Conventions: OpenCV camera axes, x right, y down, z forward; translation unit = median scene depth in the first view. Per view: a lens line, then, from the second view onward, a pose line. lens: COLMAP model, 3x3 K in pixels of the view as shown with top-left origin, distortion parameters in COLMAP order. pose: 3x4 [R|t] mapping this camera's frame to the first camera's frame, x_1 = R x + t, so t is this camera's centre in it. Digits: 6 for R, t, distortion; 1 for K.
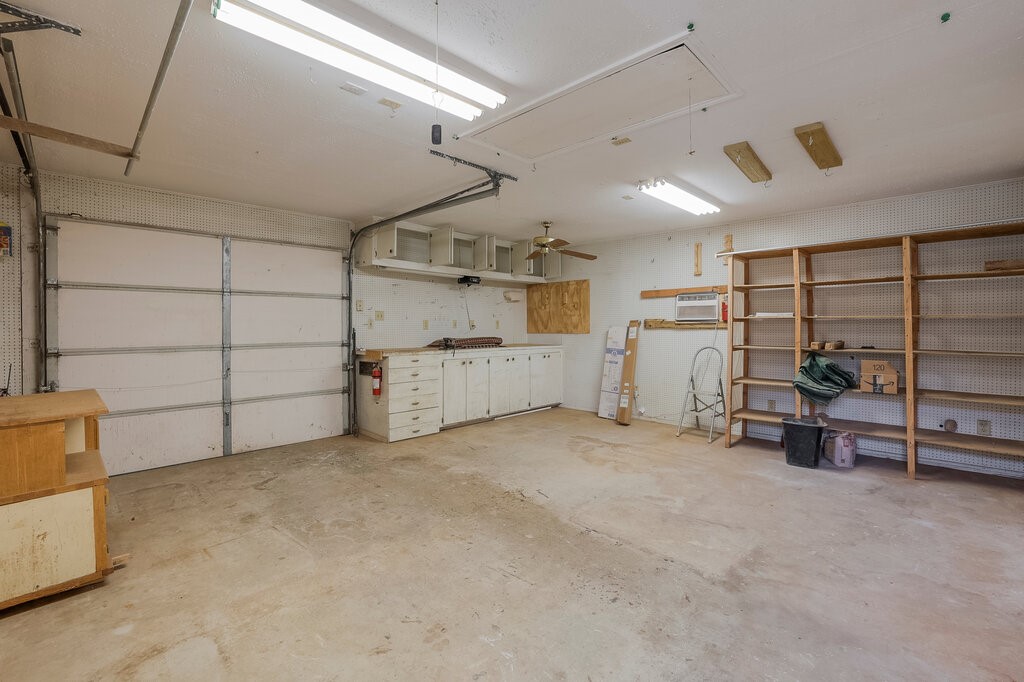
lens RADIAL K [[442.3, 0, 511.4], [0, 442.3, 332.0], [0, 0, 1]] dist [-0.035236, 0.010502]
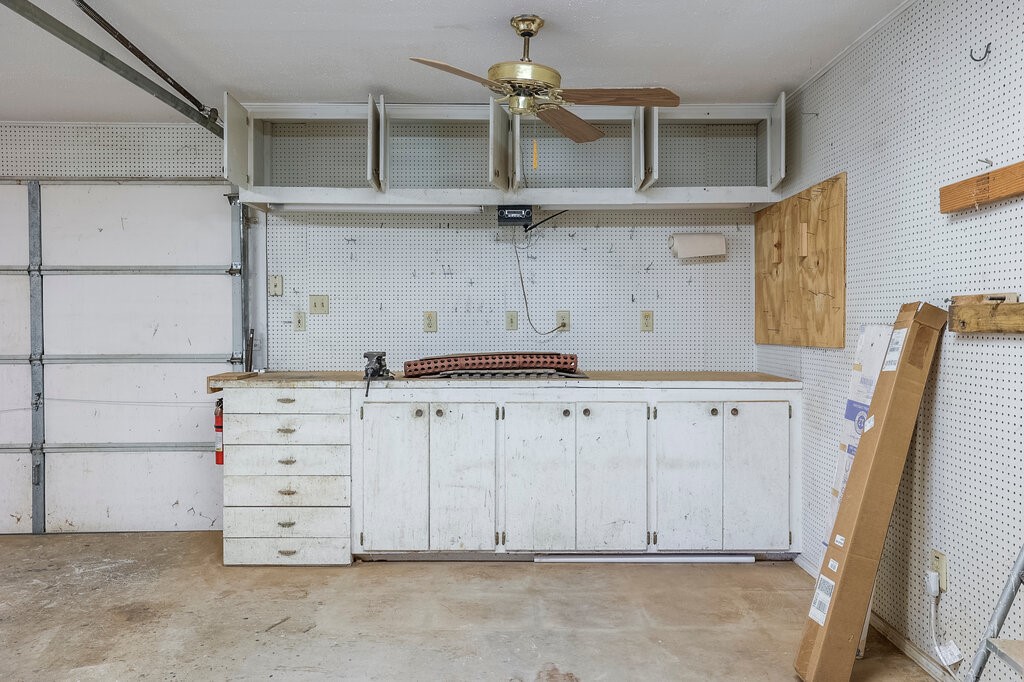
lens RADIAL K [[784.0, 0, 525.5], [0, 784.0, 332.7], [0, 0, 1]] dist [0.001617, 0.047813]
pose [[0.706531, 0.007428, -0.707643, 0.643778], [-0.008155, 0.999964, 0.002353, -0.011319], [0.707635, 0.004108, 0.706566, 0.707807]]
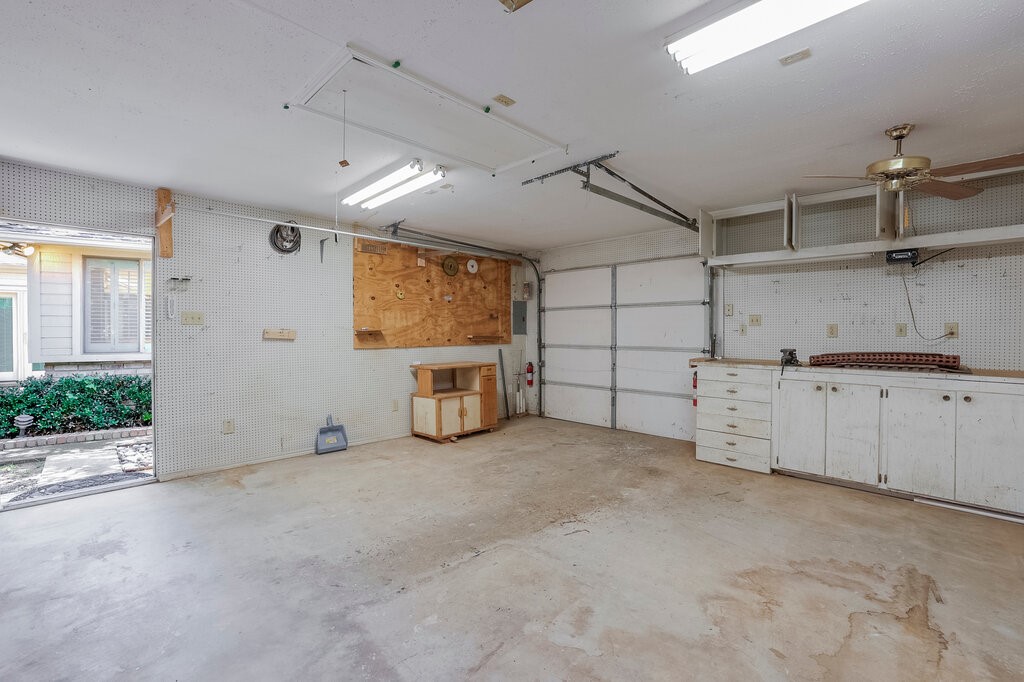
lens RADIAL K [[442.3, 0, 512.3], [0, 442.3, 342.8], [0, 0, 1]] dist [-0.035236, 0.010502]
pose [[0.003702, 0.026902, -0.999631, 0.715004], [-0.014555, 0.999534, 0.026846, -0.012020], [0.999887, 0.014450, 0.004092, 0.692928]]
